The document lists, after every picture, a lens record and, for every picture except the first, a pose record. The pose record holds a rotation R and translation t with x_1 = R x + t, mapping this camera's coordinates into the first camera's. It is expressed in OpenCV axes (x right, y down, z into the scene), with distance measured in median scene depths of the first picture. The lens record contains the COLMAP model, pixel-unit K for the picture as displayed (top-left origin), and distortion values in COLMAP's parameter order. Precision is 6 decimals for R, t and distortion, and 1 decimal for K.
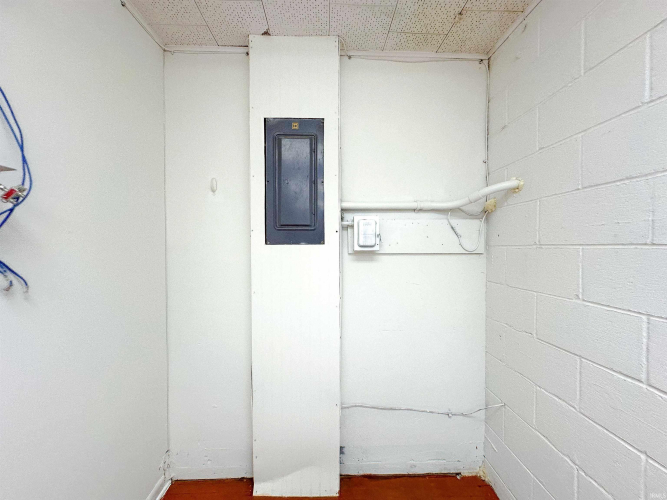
lens RADIAL K [[275.0, 0, 333.4], [0, 275.0, 248.0], [0, 0, 1]] dist [0.003131, 0.000353]
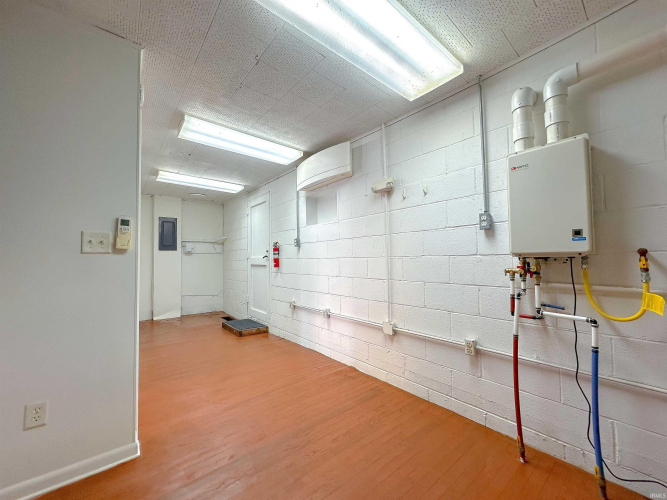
lens RADIAL K [[275.0, 0, 335.5], [0, 275.0, 251.6], [0, 0, 1]] dist [0.003131, 0.000353]
pose [[0.786828, 0.011834, 0.617058, -0.625449], [0.013727, 0.999233, -0.036668, 0.162352], [-0.617019, 0.037322, 0.786063, -3.185950]]
